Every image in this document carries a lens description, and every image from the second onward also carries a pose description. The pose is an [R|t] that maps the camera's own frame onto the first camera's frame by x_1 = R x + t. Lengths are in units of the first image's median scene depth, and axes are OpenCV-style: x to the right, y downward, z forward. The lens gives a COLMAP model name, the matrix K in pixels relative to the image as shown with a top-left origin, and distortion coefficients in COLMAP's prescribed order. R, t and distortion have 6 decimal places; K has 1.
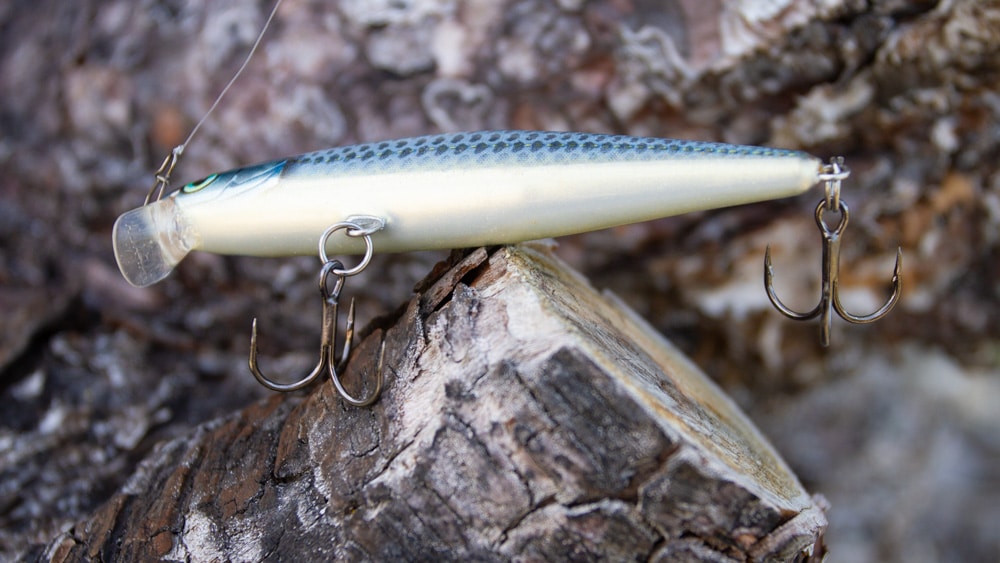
lens RADIAL K [[1327.8, 0, 500.0], [0, 1327.8, 281.5], [0, 0, 1]] dist [-0.021546, -0.015049]
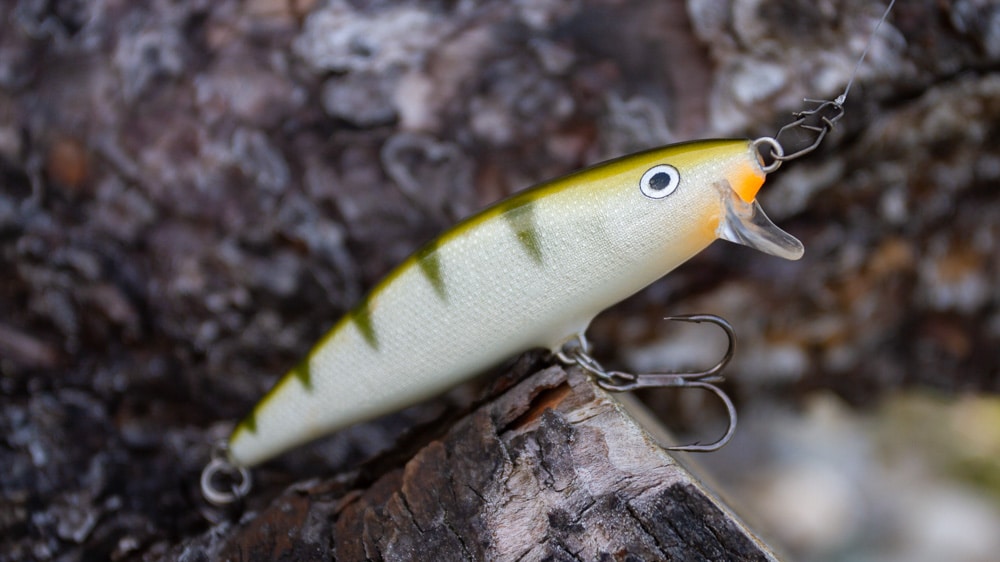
lens RADIAL K [[1634.9, 0, 500.0], [0, 1634.9, 281.0], [0, 0, 1]] dist [-0.031114, -0.028817]
pose [[0.971472, 0.016385, 0.236587, -0.347512], [-0.028070, 0.998542, 0.046108, -0.145525], [-0.235487, -0.051433, 0.970516, -0.183666]]
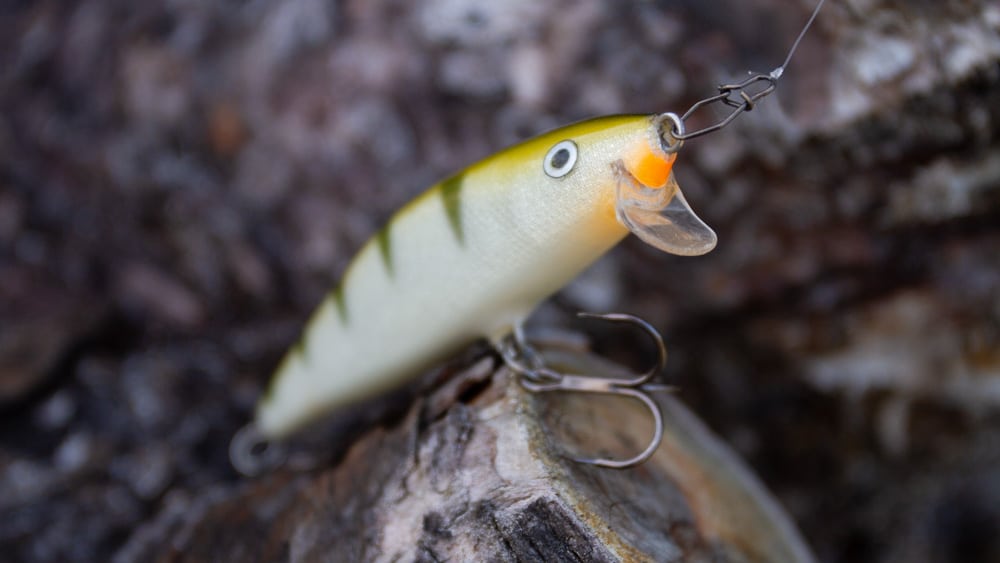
lens RADIAL K [[1634.9, 0, 500.0], [0, 1634.9, 281.5], [0, 0, 1]] dist [-0.031114, -0.028817]
pose [[0.987014, 0.082974, -0.137546, 0.144047], [-0.073906, 0.994821, 0.069779, -0.158050], [0.142624, -0.058708, 0.988034, -0.112098]]
